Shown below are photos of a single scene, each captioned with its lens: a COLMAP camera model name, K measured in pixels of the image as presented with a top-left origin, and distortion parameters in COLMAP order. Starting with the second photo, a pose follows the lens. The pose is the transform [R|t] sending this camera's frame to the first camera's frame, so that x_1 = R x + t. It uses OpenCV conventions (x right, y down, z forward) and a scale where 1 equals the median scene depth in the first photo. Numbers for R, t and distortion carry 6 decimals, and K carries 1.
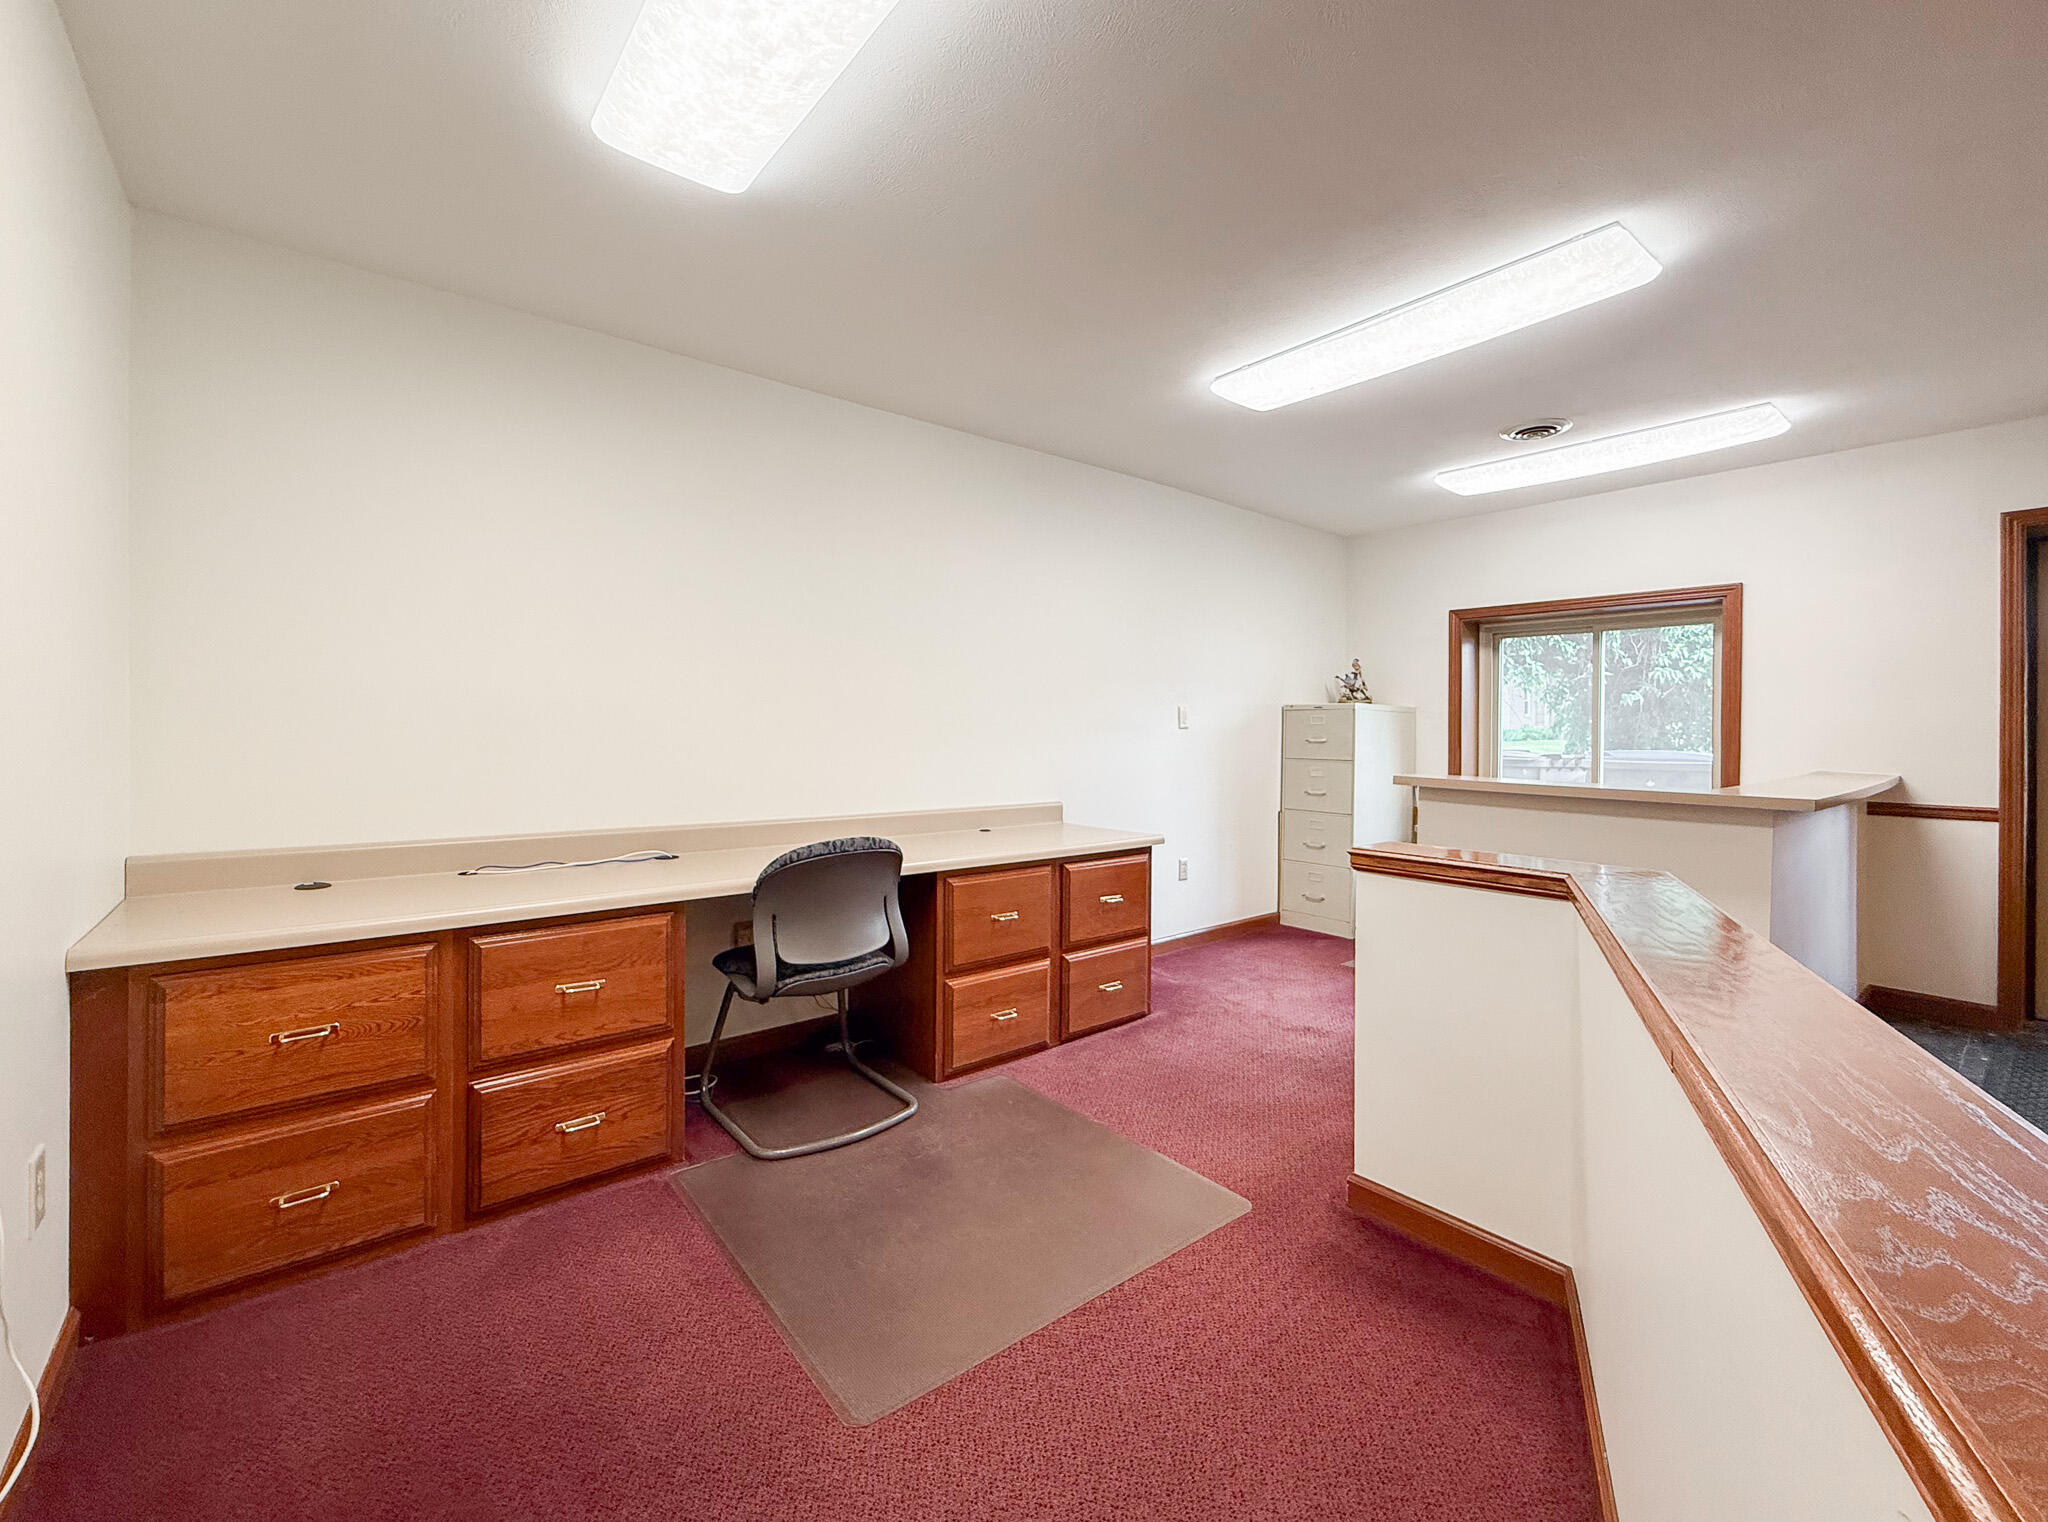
lens RADIAL K [[860.5, 0, 1011.9], [0, 860.5, 733.1], [0, 0, 1]] dist [0.012232, -0.006115]
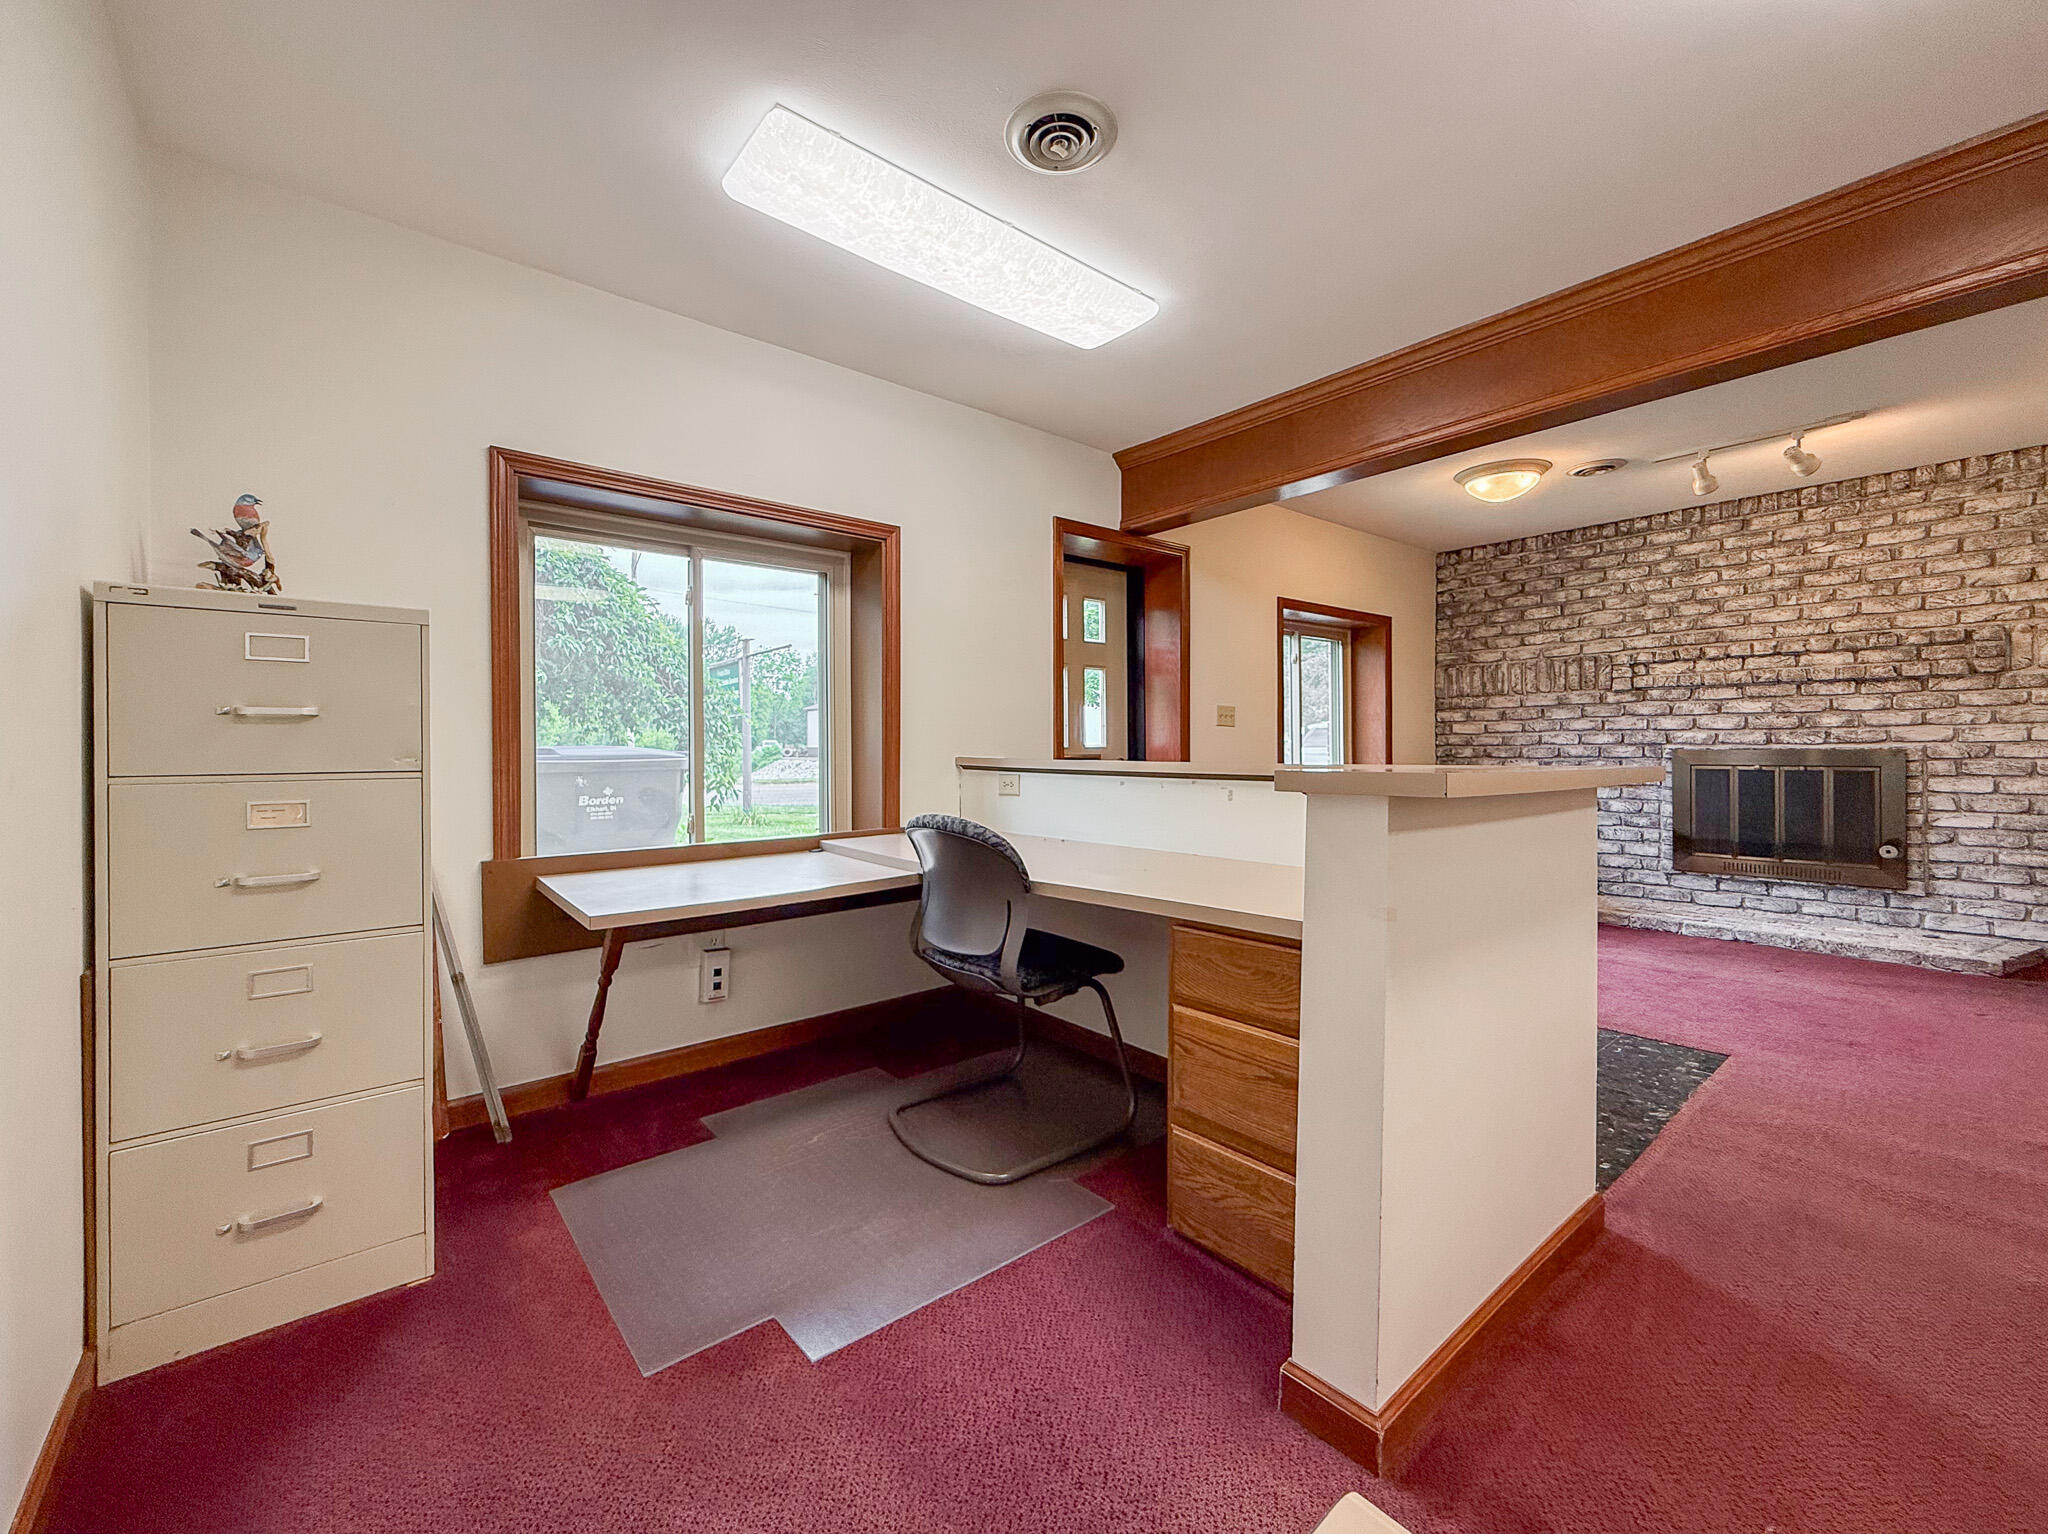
lens RADIAL K [[832.3, 0, 1011.2], [0, 832.3, 748.0], [0, 0, 1]] dist [0.000247, -0.000081]
pose [[0.003779, -0.010486, 0.999938, 0.089700], [0.007614, 0.999916, 0.010457, 0.033248], [-0.999964, 0.007574, 0.003858, 1.192532]]
